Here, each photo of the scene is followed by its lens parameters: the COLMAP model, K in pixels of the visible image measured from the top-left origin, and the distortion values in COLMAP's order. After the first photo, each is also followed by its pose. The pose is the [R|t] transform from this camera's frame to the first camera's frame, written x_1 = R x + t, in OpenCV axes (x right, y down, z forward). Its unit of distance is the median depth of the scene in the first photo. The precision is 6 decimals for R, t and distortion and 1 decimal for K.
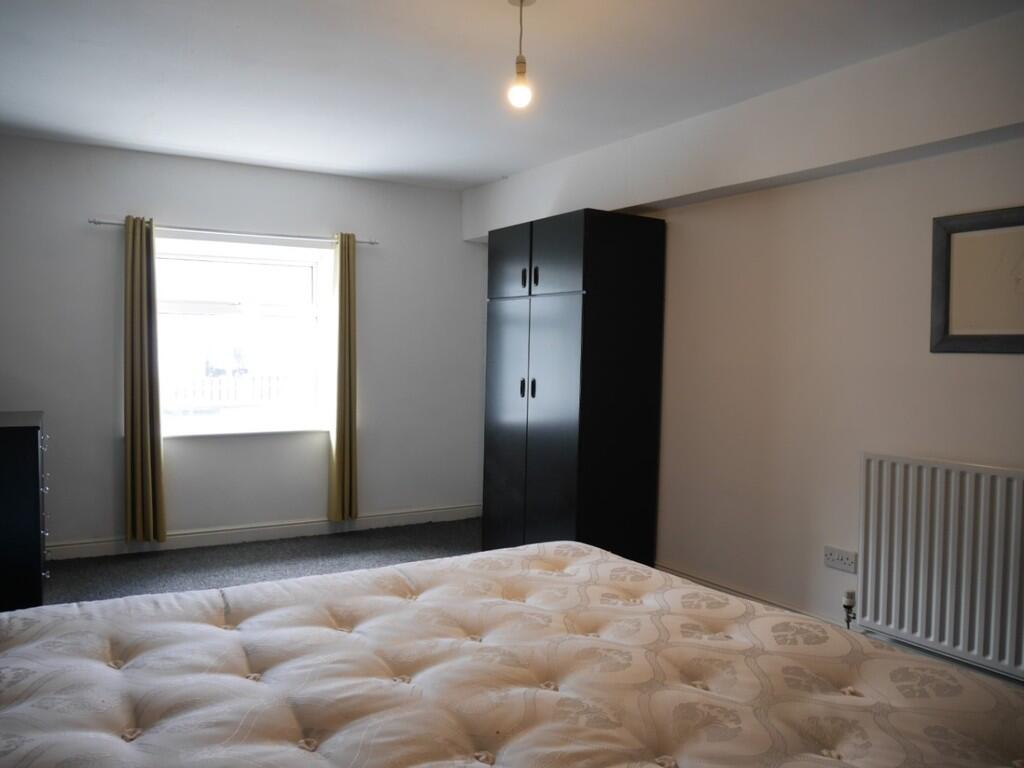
lens RADIAL K [[726.7, 0, 538.4], [0, 726.7, 376.9], [0, 0, 1]] dist [-0.034930, 0.000545]
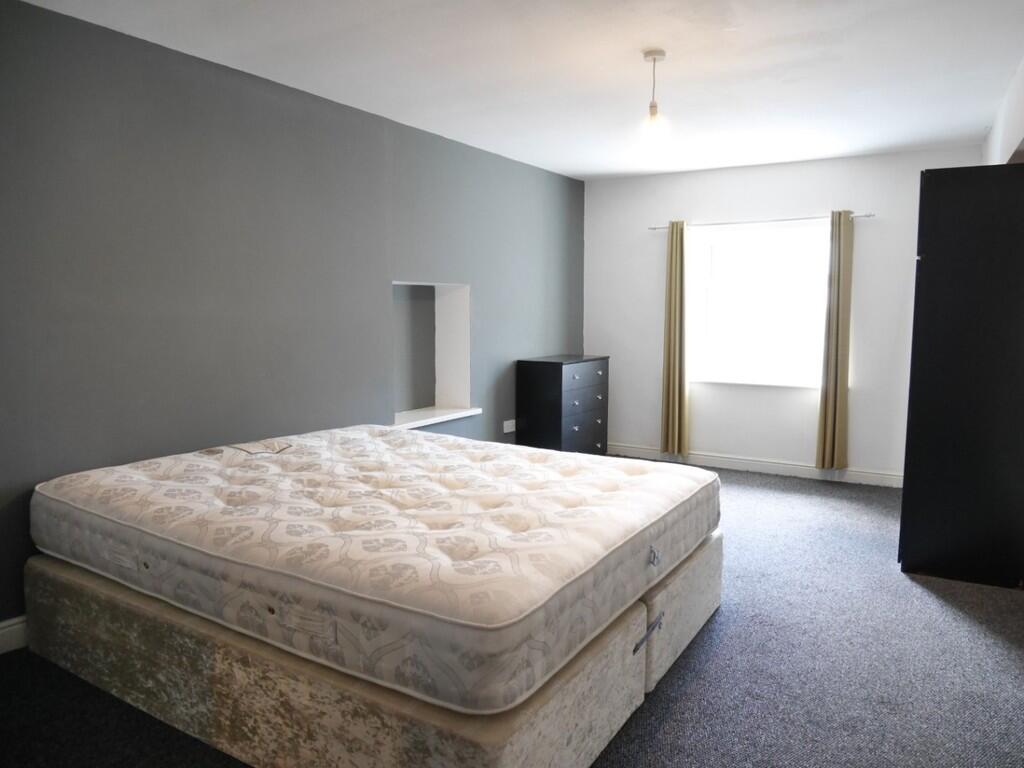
lens RADIAL K [[726.7, 0, 538.4], [0, 726.7, 376.9], [0, 0, 1]] dist [-0.034930, 0.000545]
pose [[0.513922, 0.071757, -0.854831, 0.460579], [-0.034582, 0.997418, 0.062936, 0.000592], [0.857140, -0.002783, 0.515076, 0.041671]]
